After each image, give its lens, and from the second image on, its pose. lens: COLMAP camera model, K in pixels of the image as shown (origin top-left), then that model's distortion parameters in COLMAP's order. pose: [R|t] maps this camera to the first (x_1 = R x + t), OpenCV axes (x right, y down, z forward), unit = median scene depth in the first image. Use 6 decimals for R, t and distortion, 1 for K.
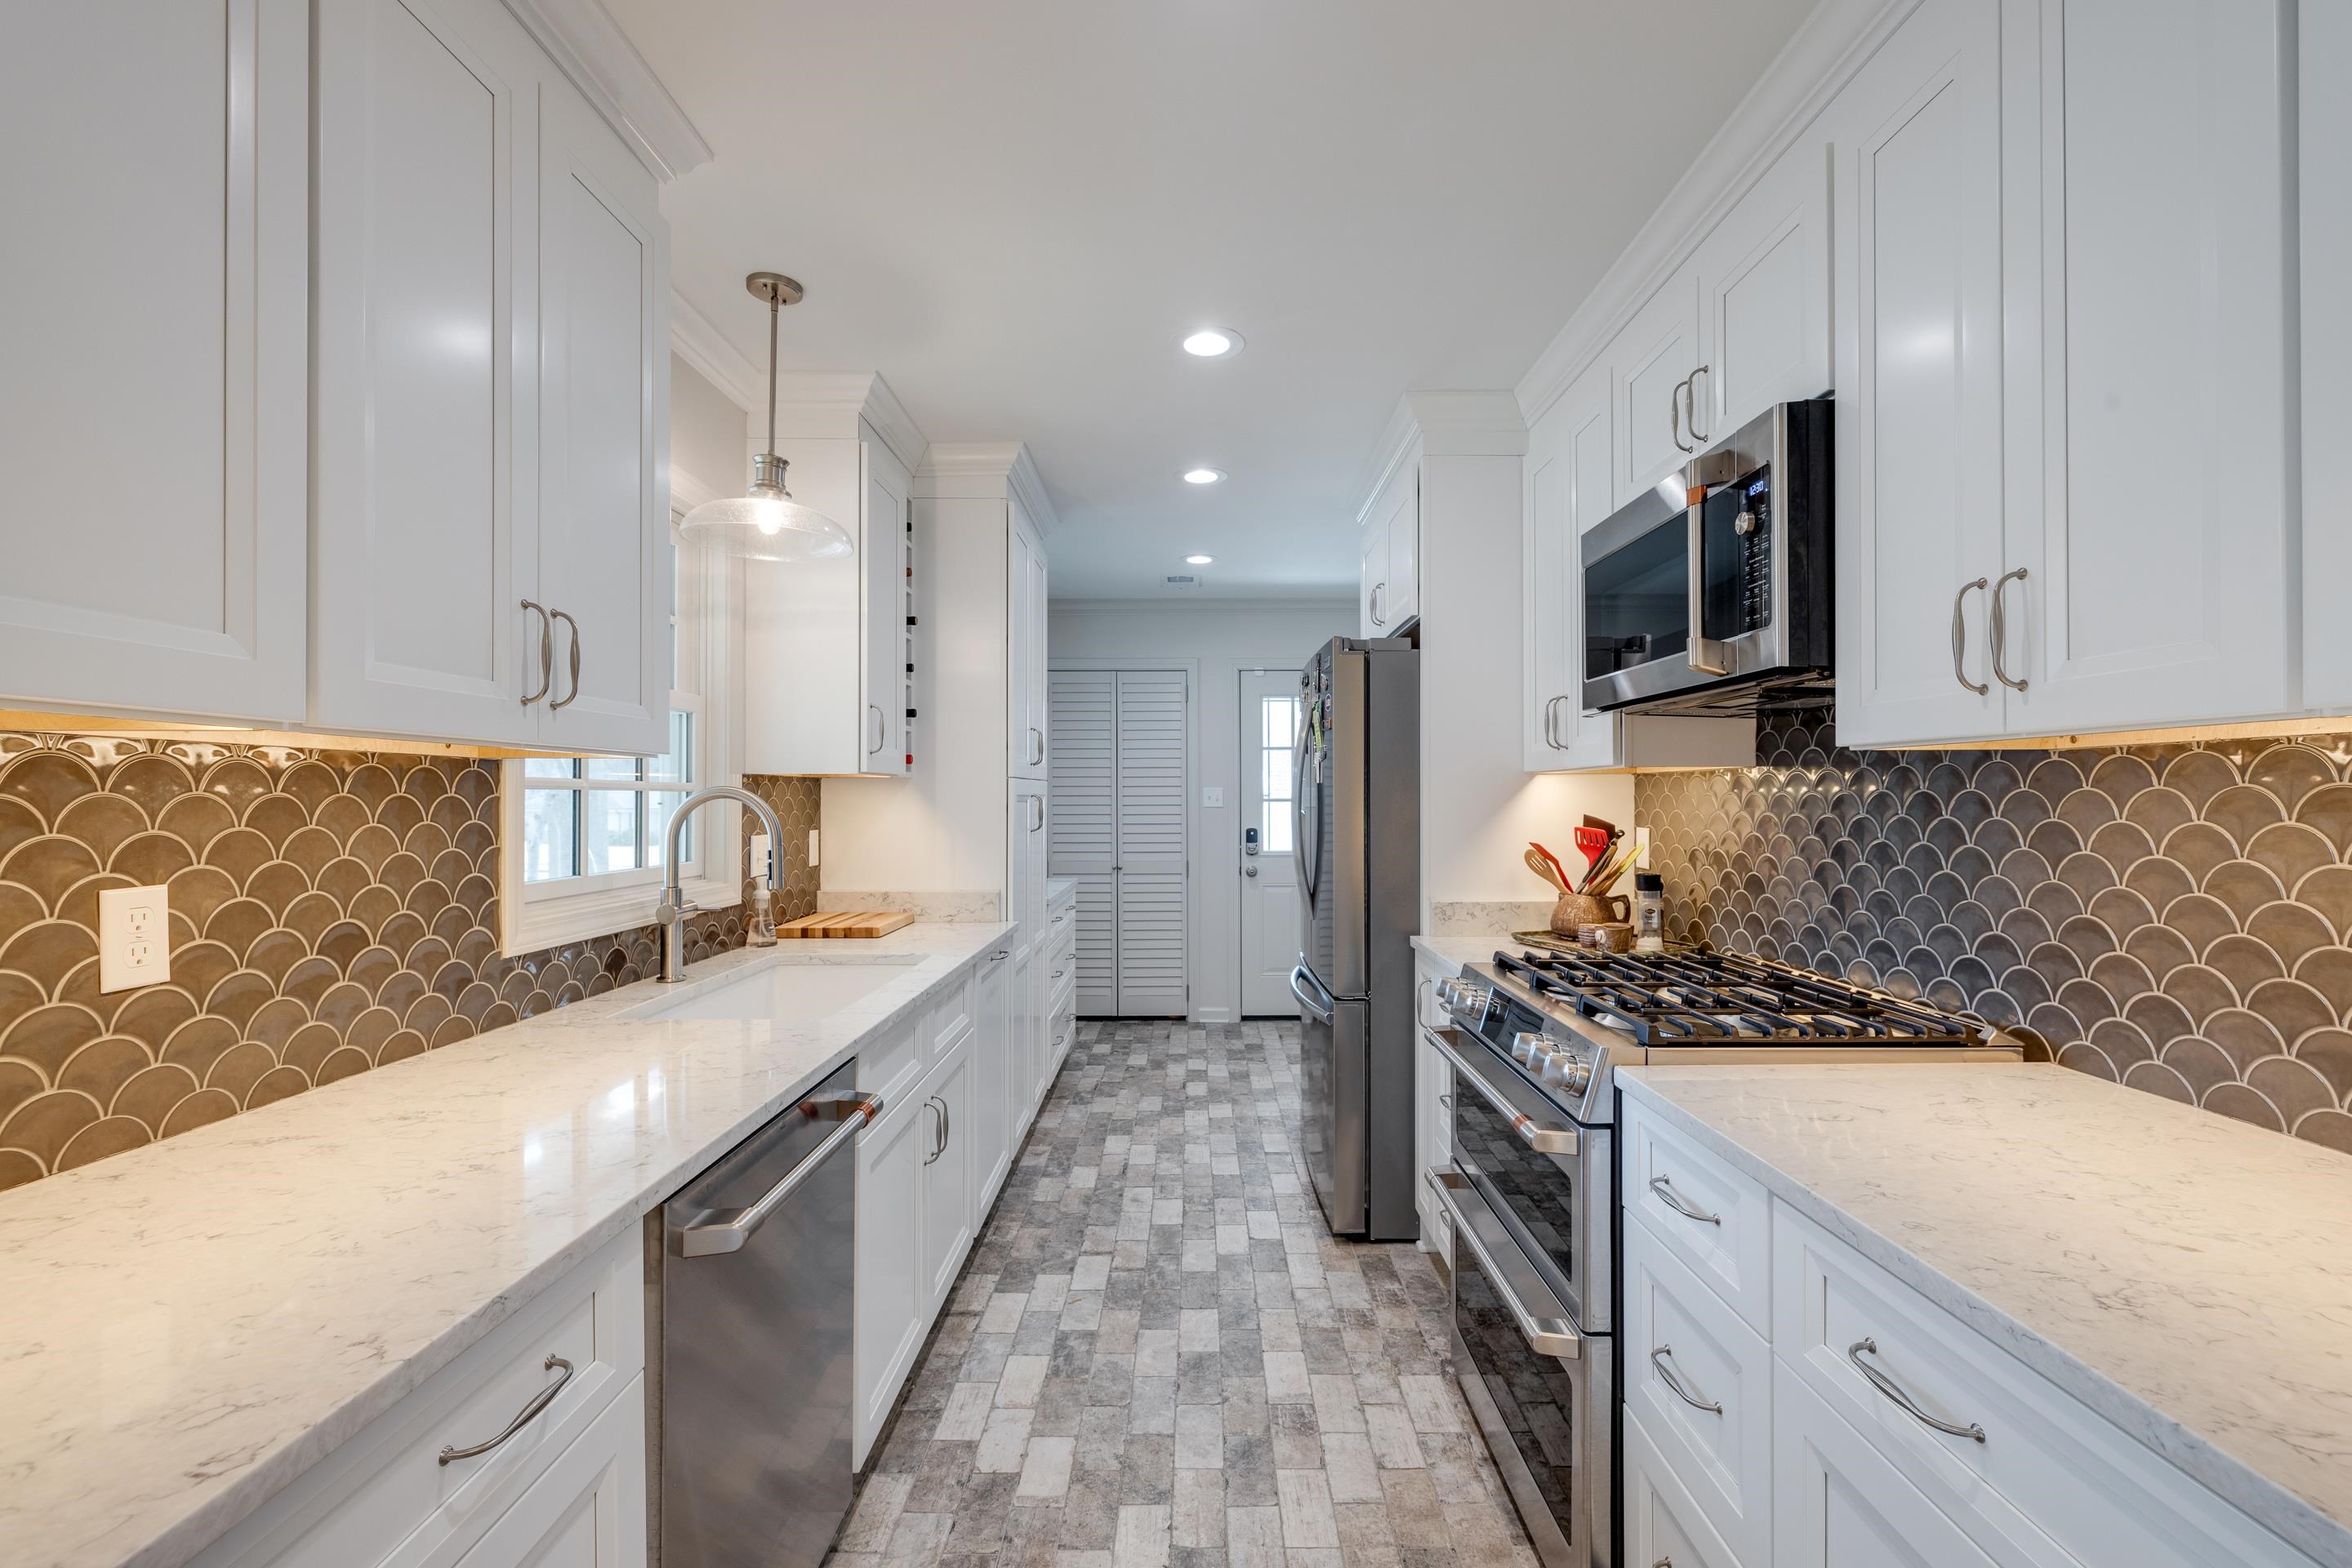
lens RADIAL K [[1007.1, 0, 1177.4], [0, 1007.1, 800.3], [0, 0, 1]] dist [-0.000696, 0.000297]
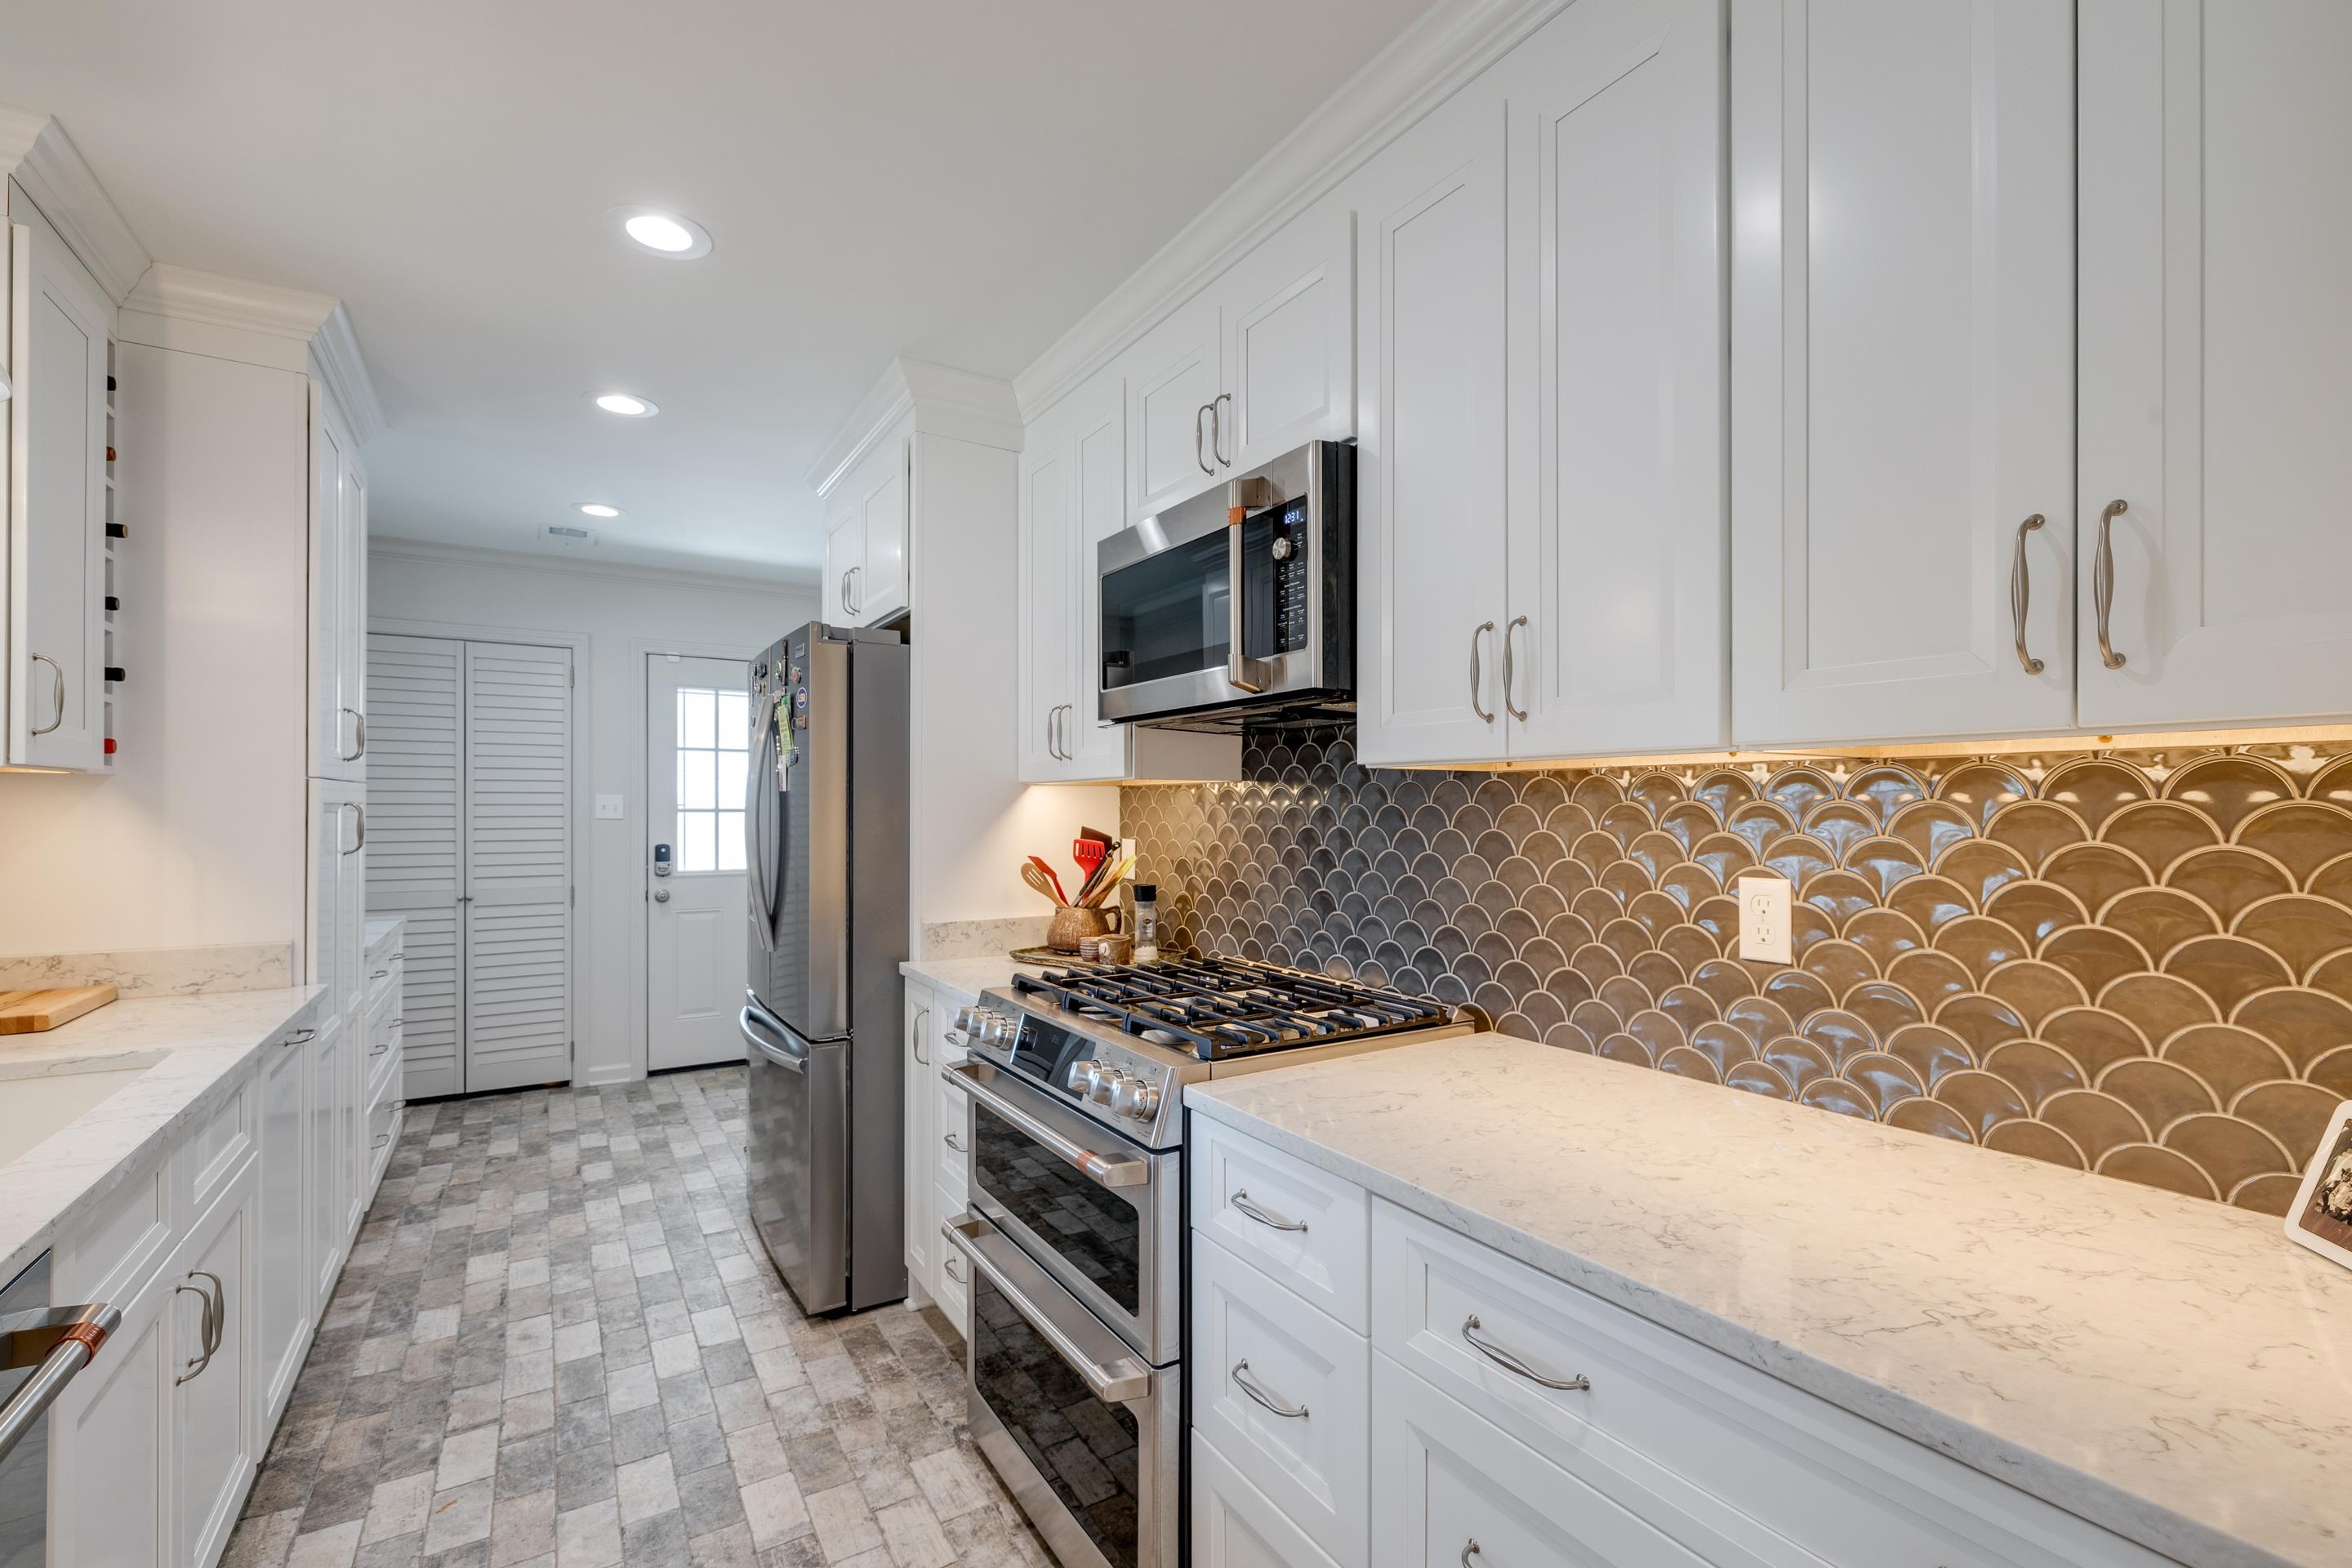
lens RADIAL K [[1035.1, 0, 1180.3], [0, 1035.1, 810.6], [0, 0, 1]] dist [-0.000916, 0.000123]
pose [[0.837156, 0.002335, 0.546959, -0.070572], [-0.002422, 0.999997, -0.000562, -0.001141], [-0.546959, -0.000854, 0.837159, 0.096802]]
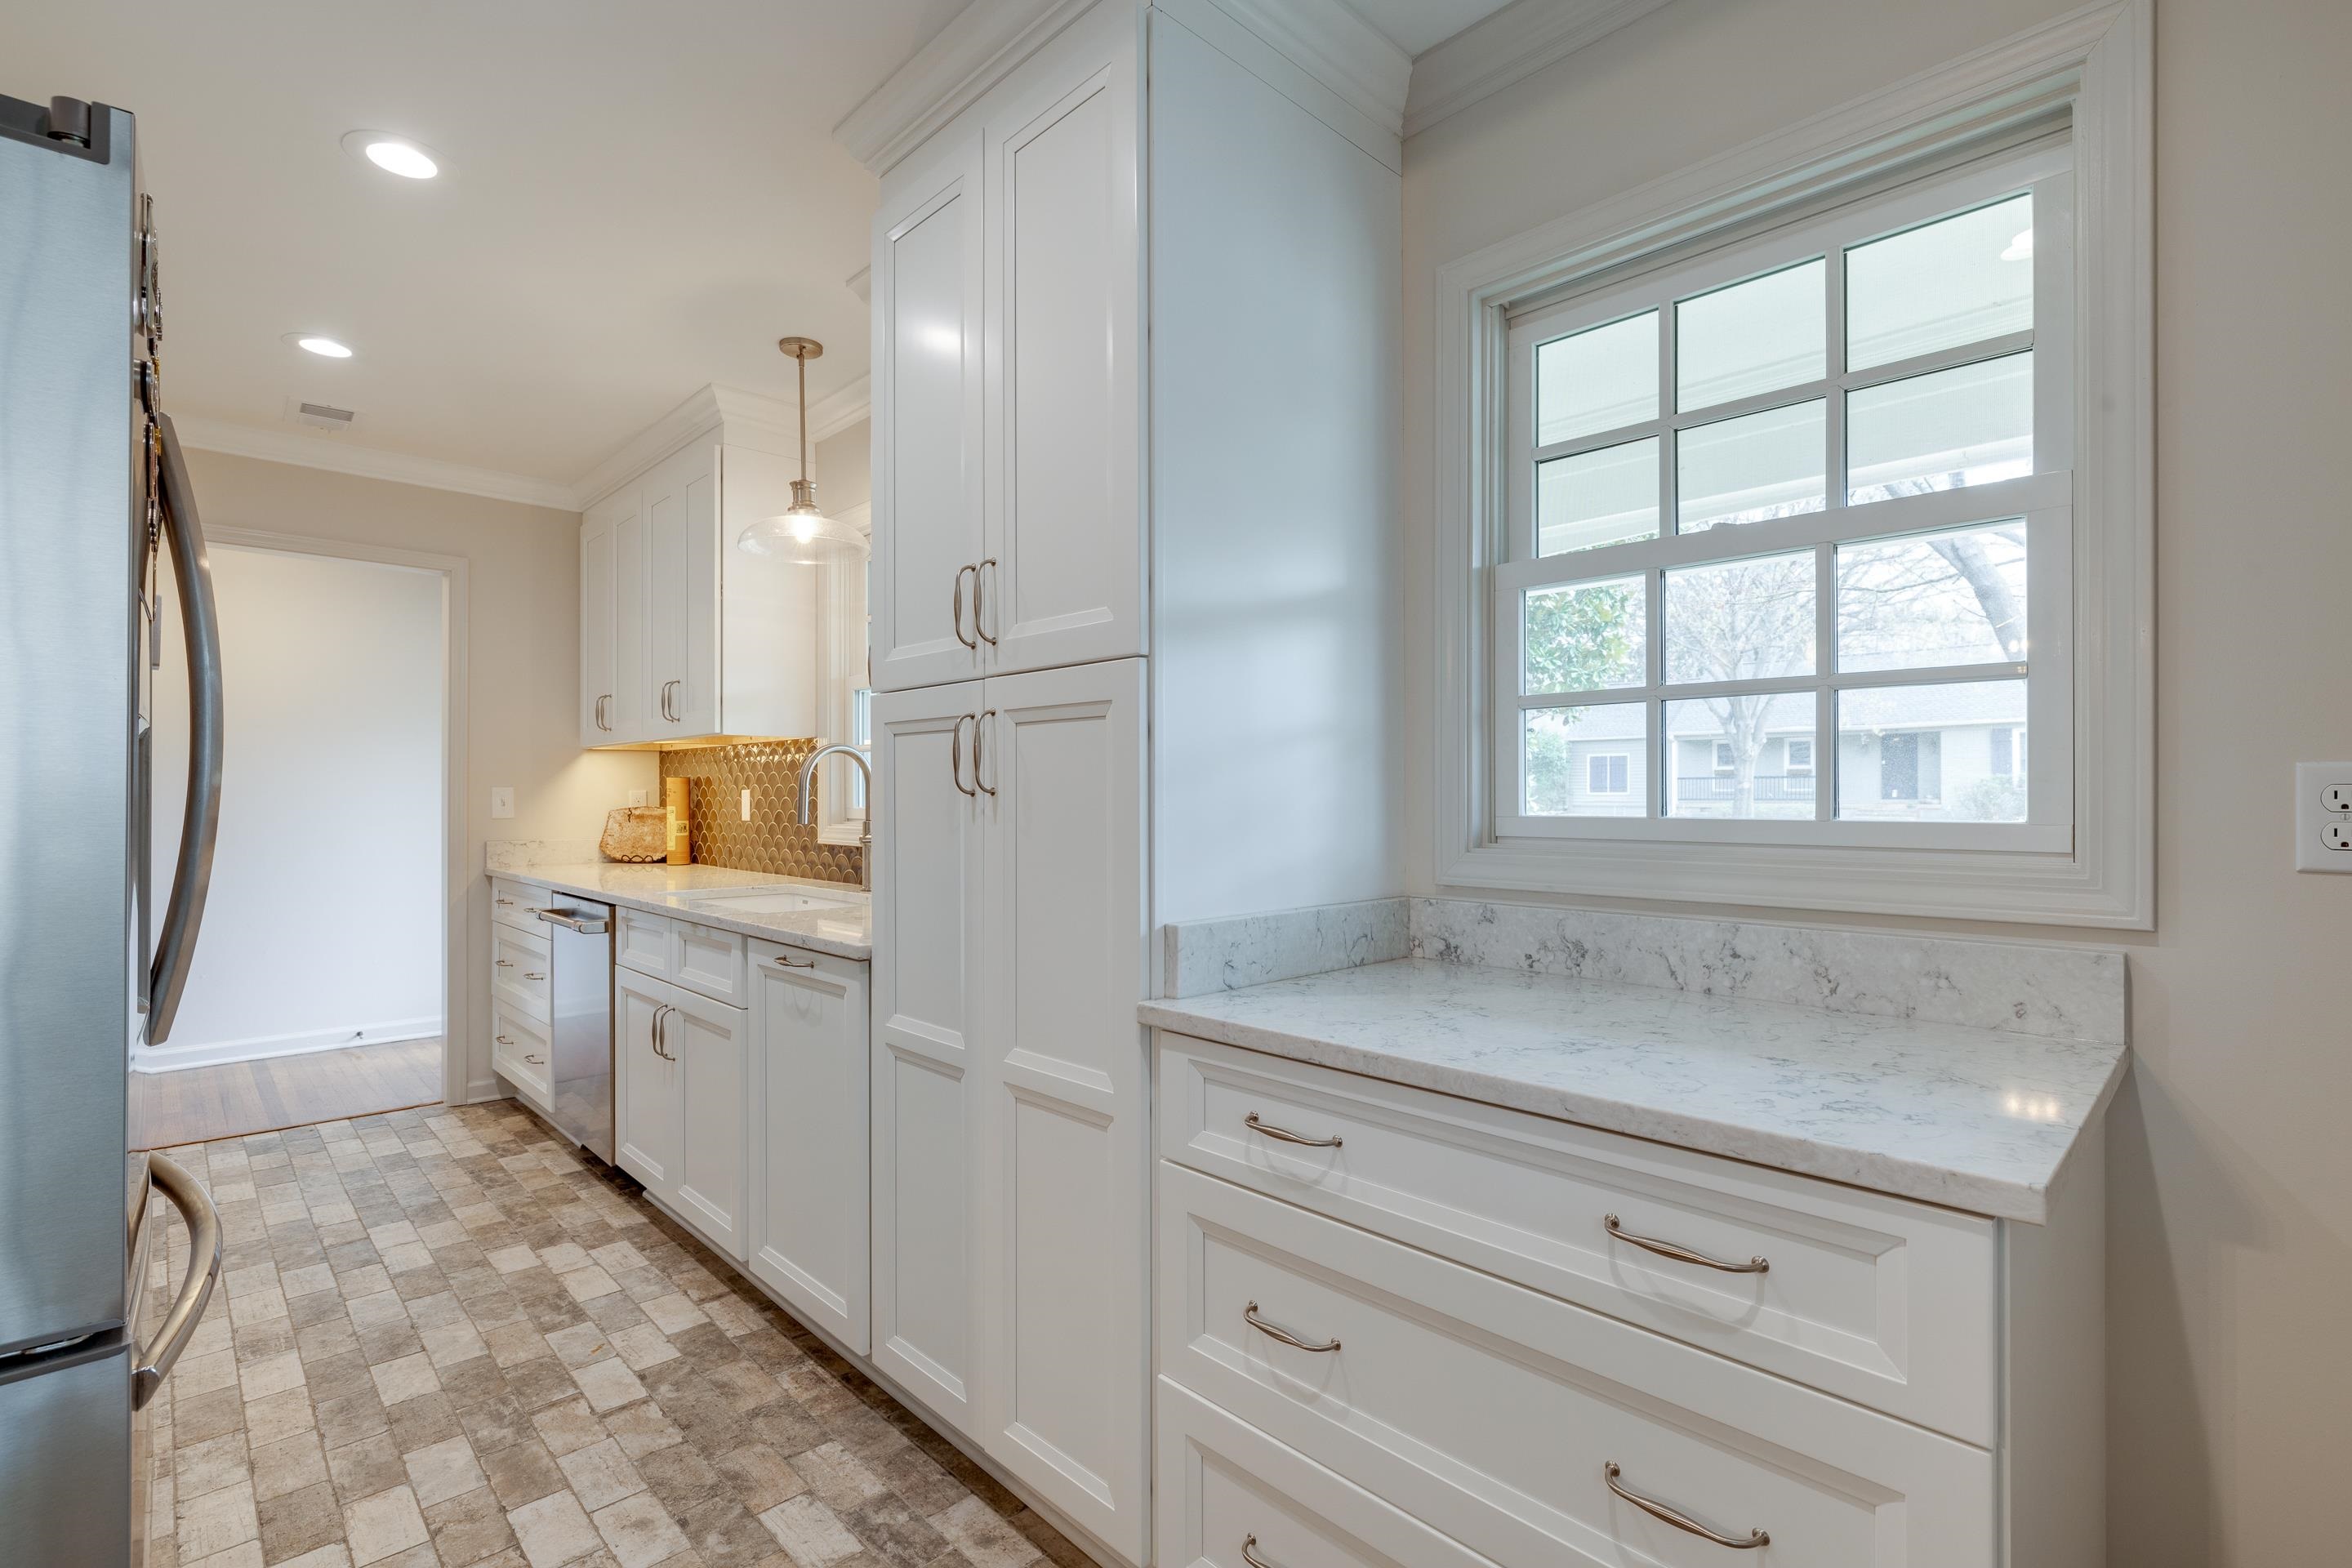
lens RADIAL K [[853.8, 0, 985.3], [0, 853.8, 785.2], [0, 0, 1]] dist [-0.000009, 0.000043]
pose [[-0.715880, -0.002527, -0.698219, 0.166734], [-0.001343, 0.999997, -0.002242, 0.039122], [0.698222, -0.000668, -0.715881, 1.784252]]
